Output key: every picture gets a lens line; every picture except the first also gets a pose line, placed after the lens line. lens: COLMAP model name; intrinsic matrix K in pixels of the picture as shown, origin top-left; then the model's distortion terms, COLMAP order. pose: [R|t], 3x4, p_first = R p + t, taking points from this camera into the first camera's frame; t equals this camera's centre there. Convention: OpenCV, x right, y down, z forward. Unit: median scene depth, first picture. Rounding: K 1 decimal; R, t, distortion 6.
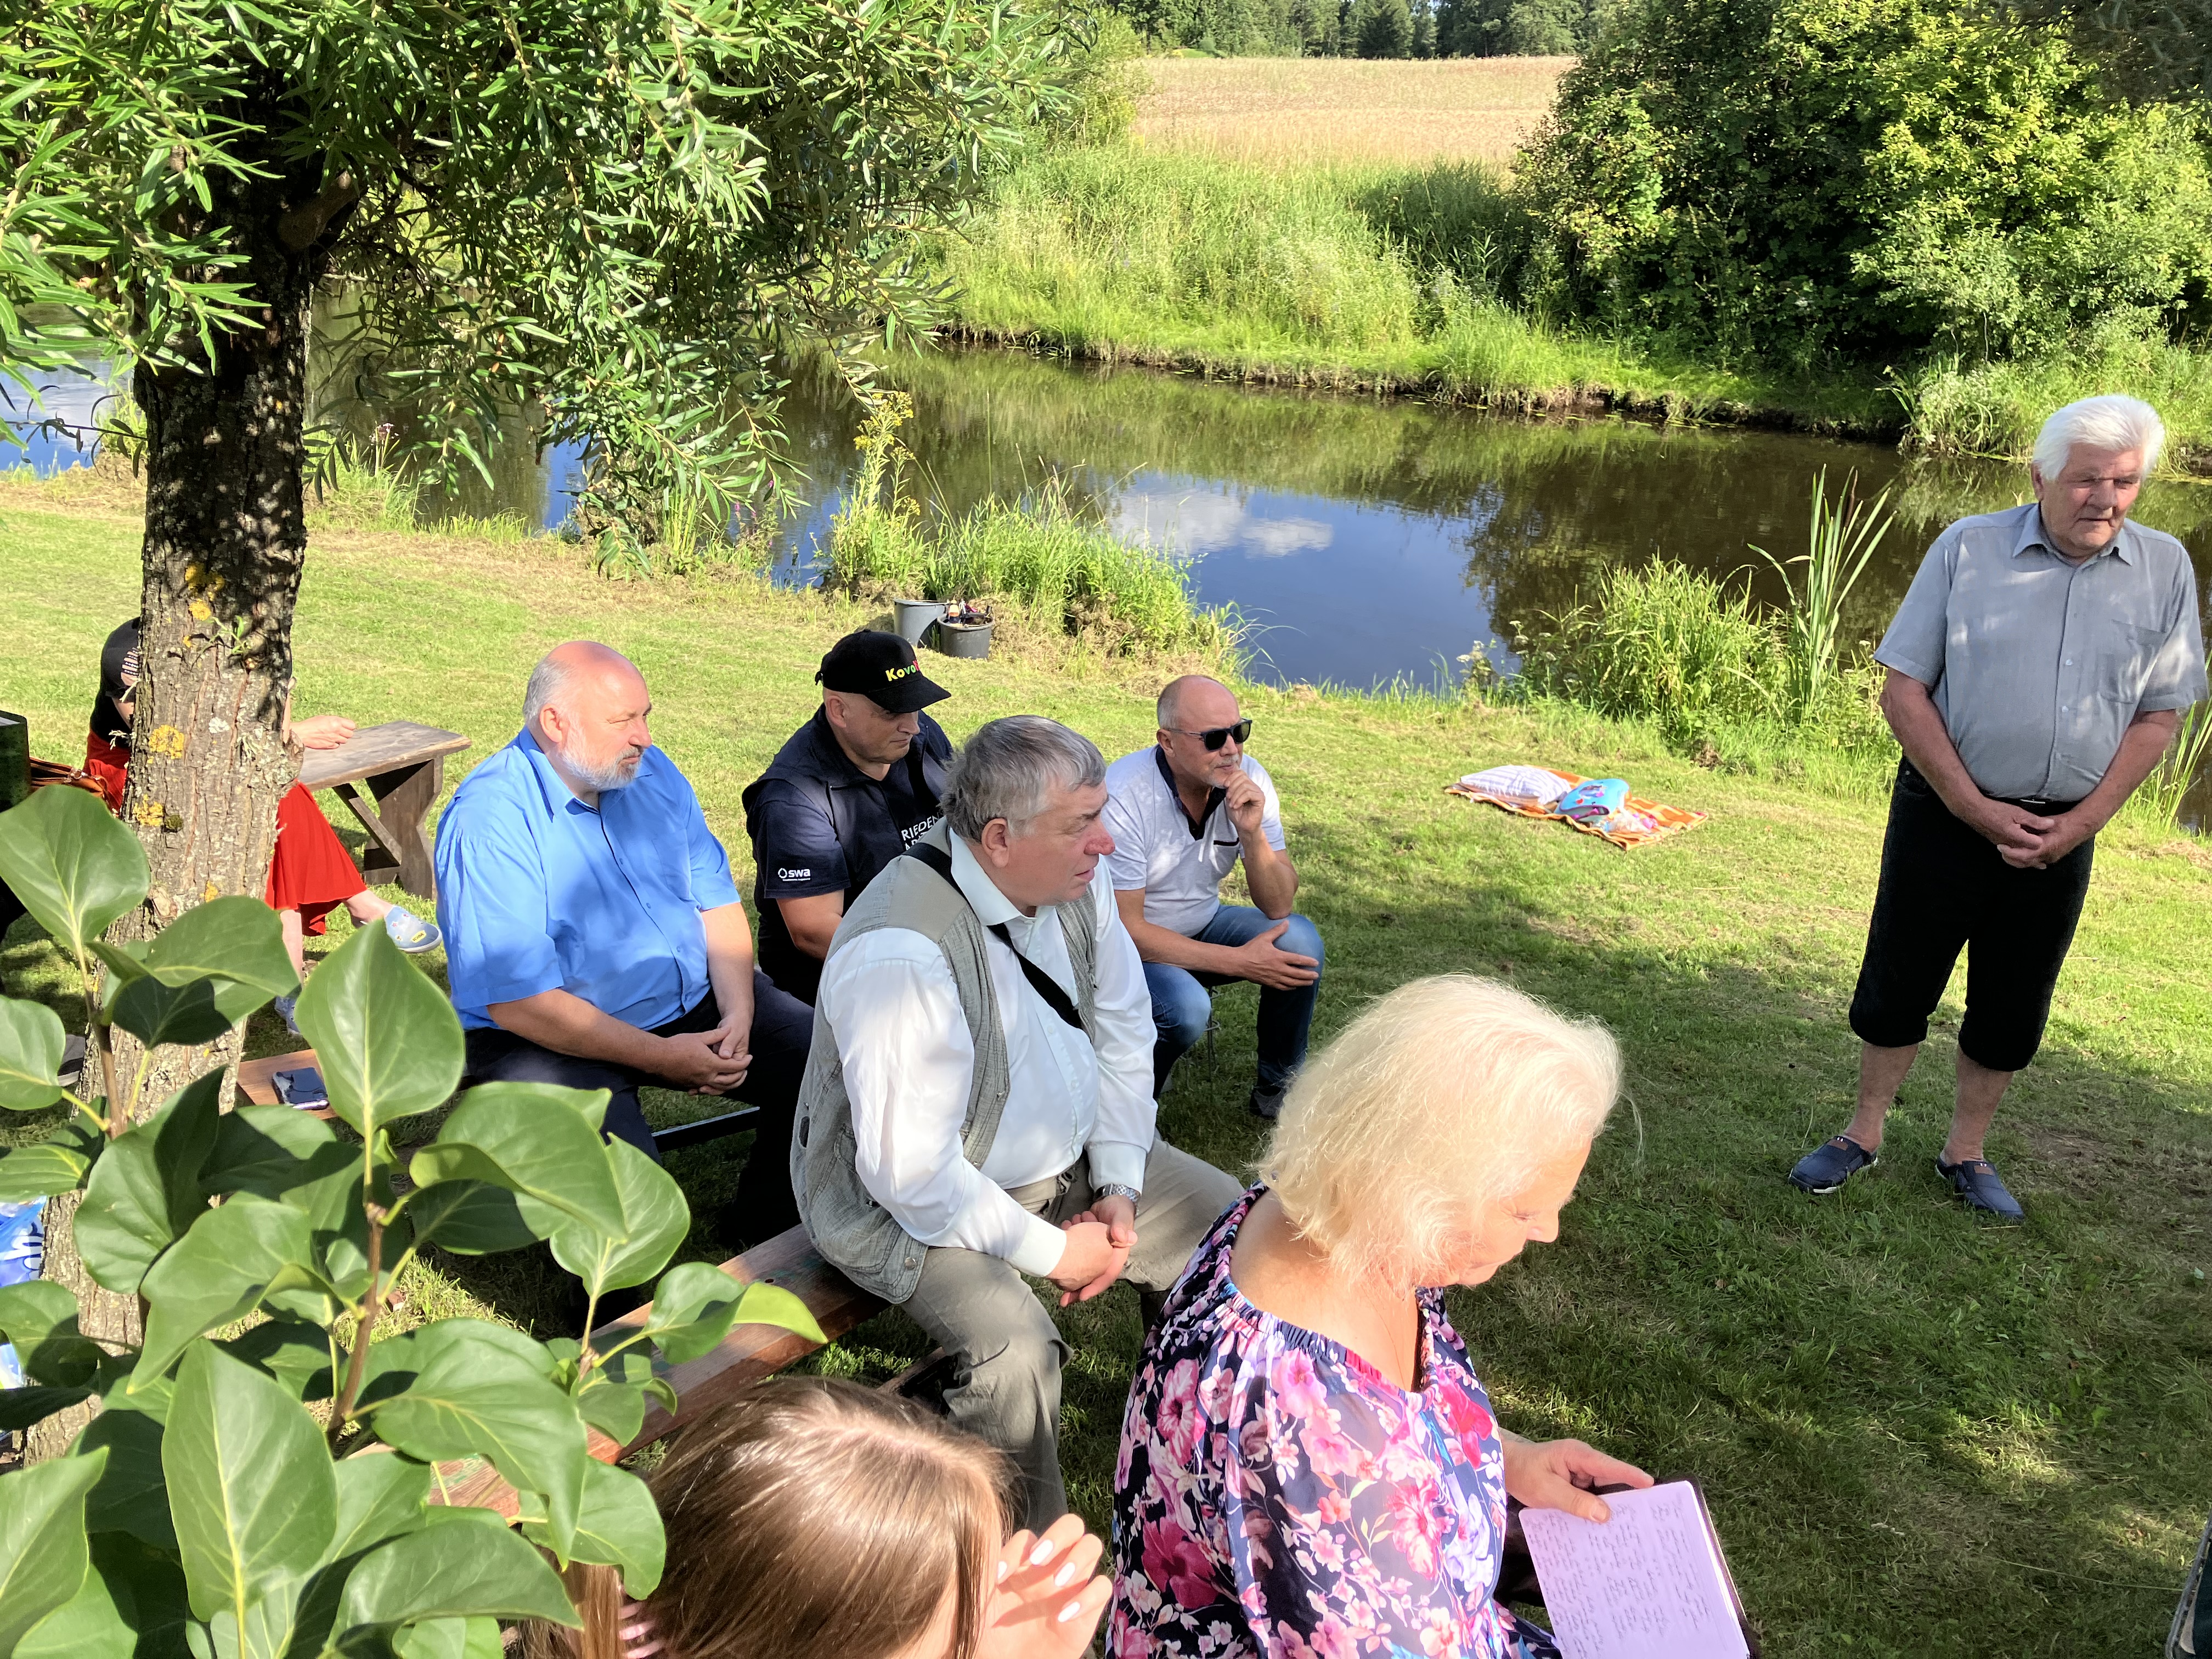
lens RADIAL K [[2053.3, 0, 1106.0], [0, 2053.3, 829.5], [0, 0, 1]] dist [0.069063, -0.012438]
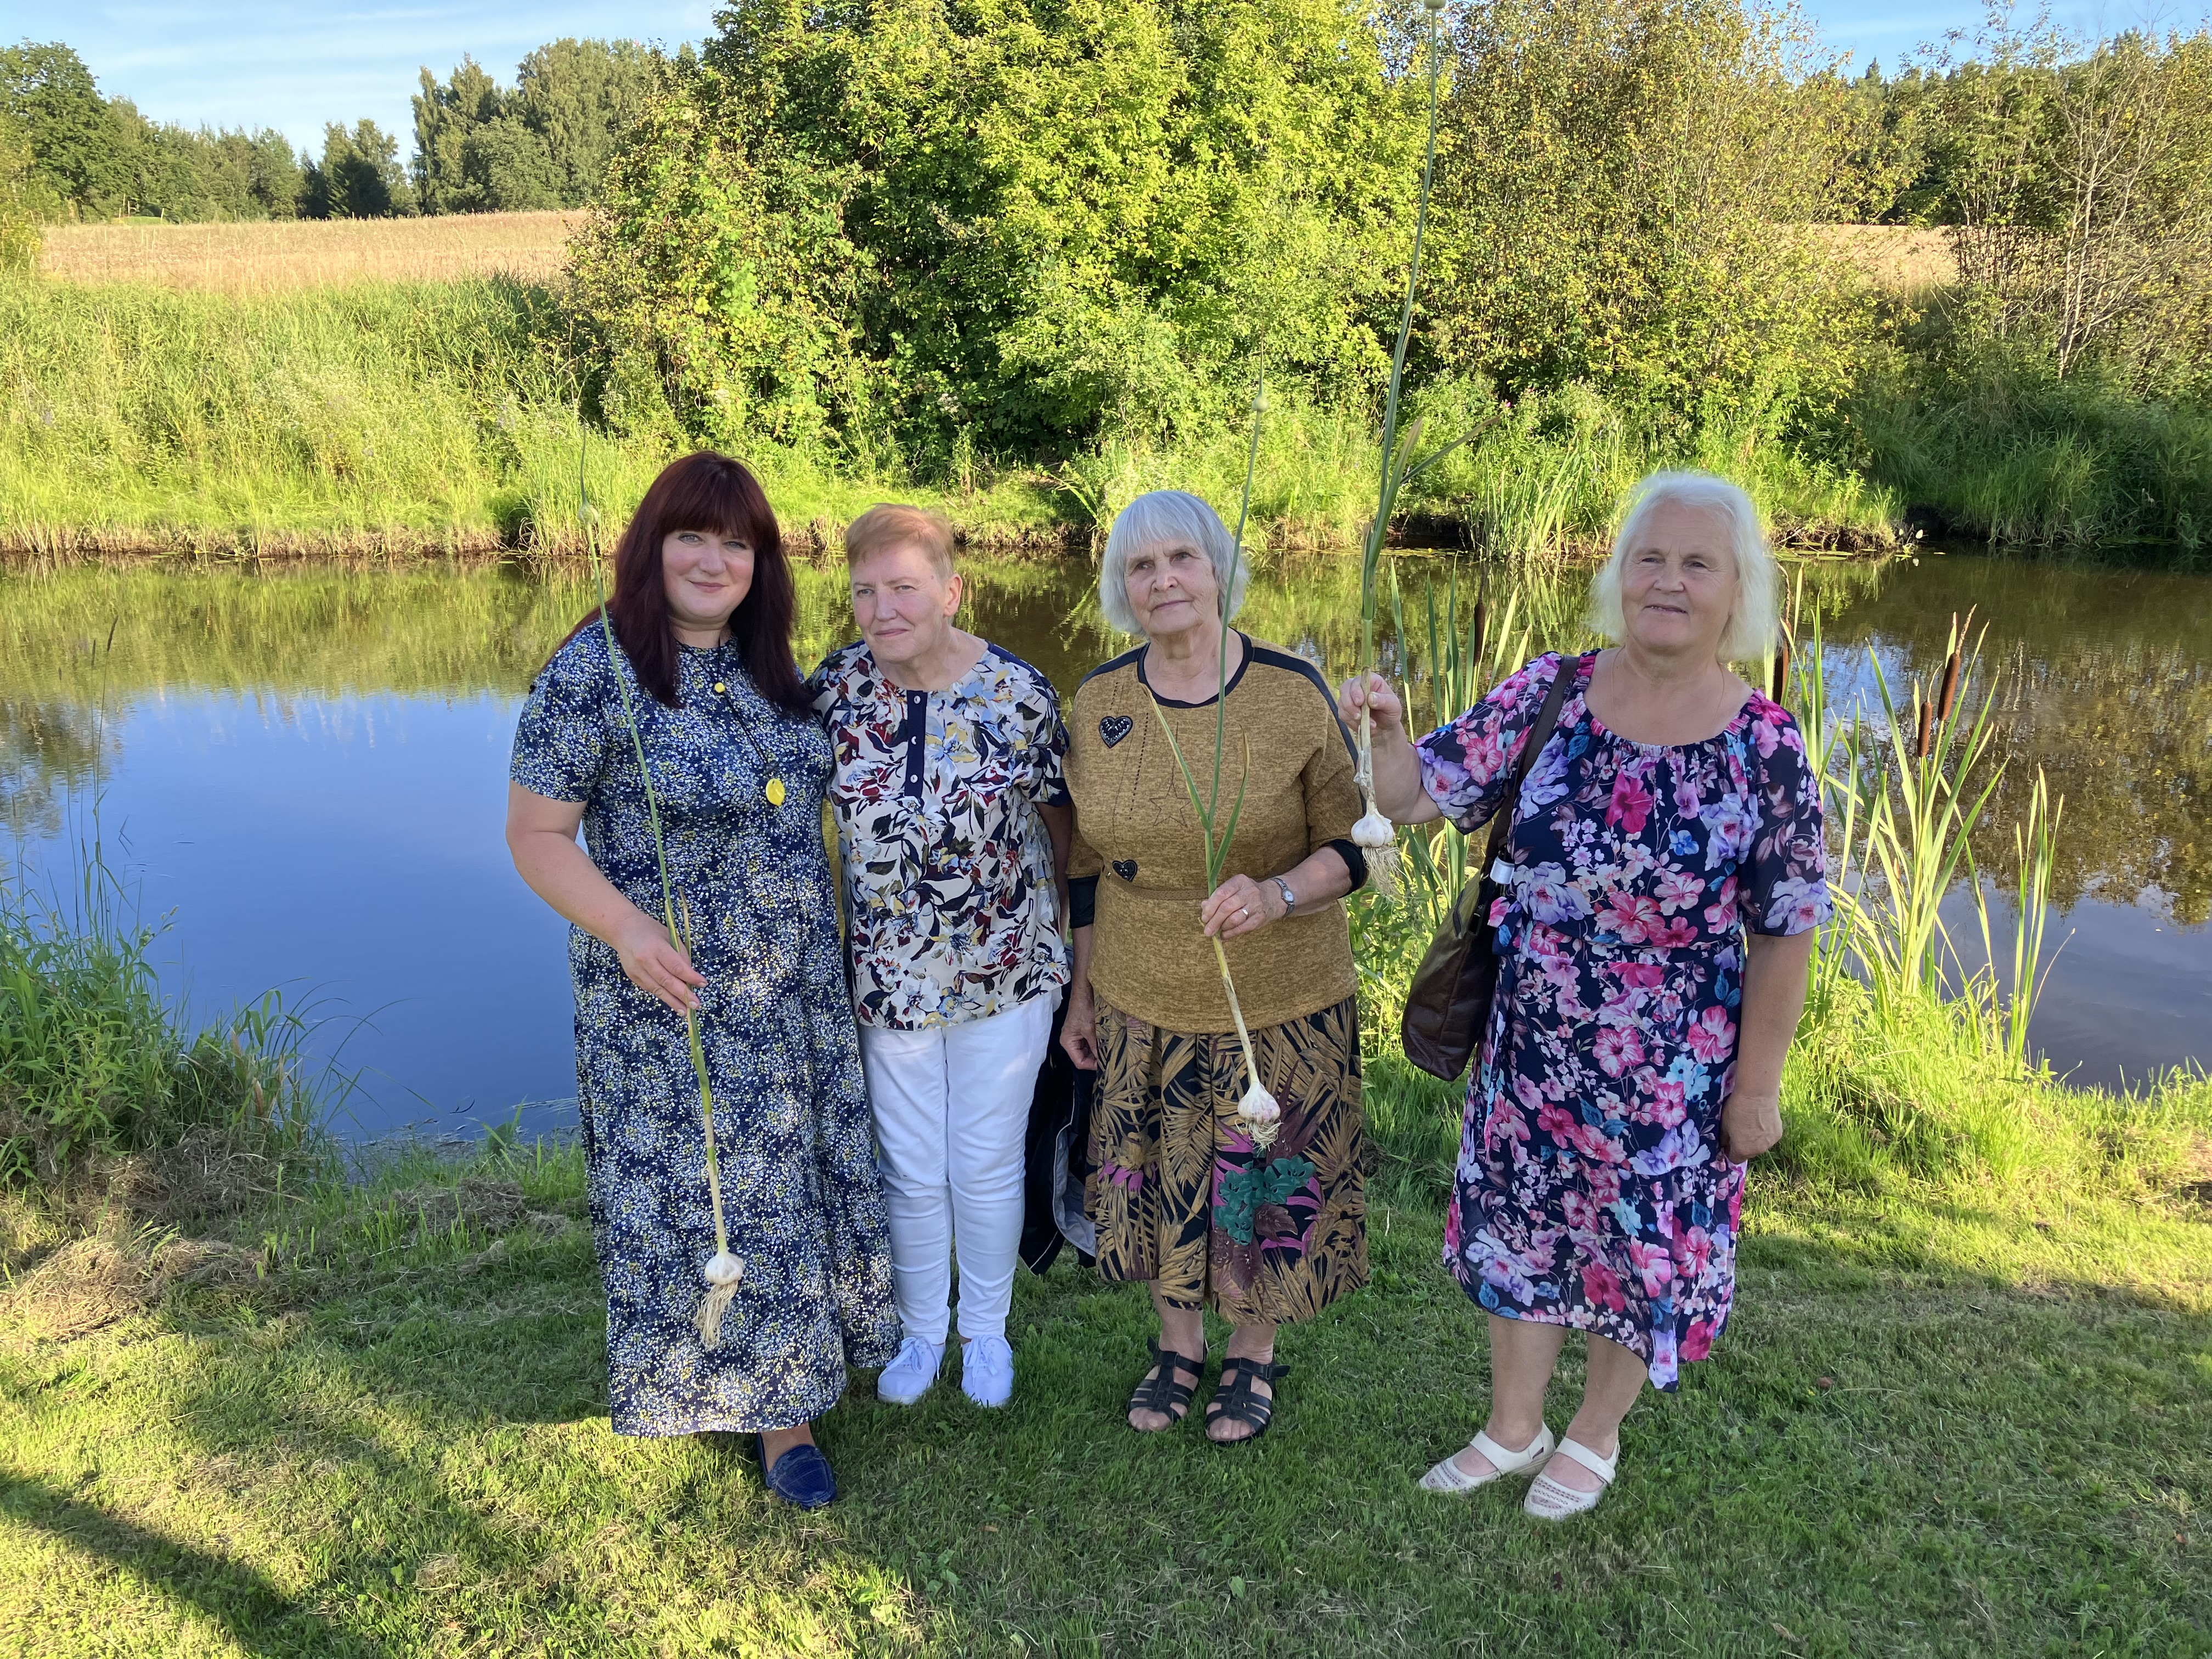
lens RADIAL K [[2053.3, 0, 1106.0], [0, 2053.3, 829.5], [0, 0, 1]] dist [0.069063, -0.012438]
pose [[0.896176, -0.169631, 0.409993, 0.017887], [0.196363, 0.980246, -0.023650, -0.046984], [-0.397883, 0.101702, 0.911782, 0.217382]]
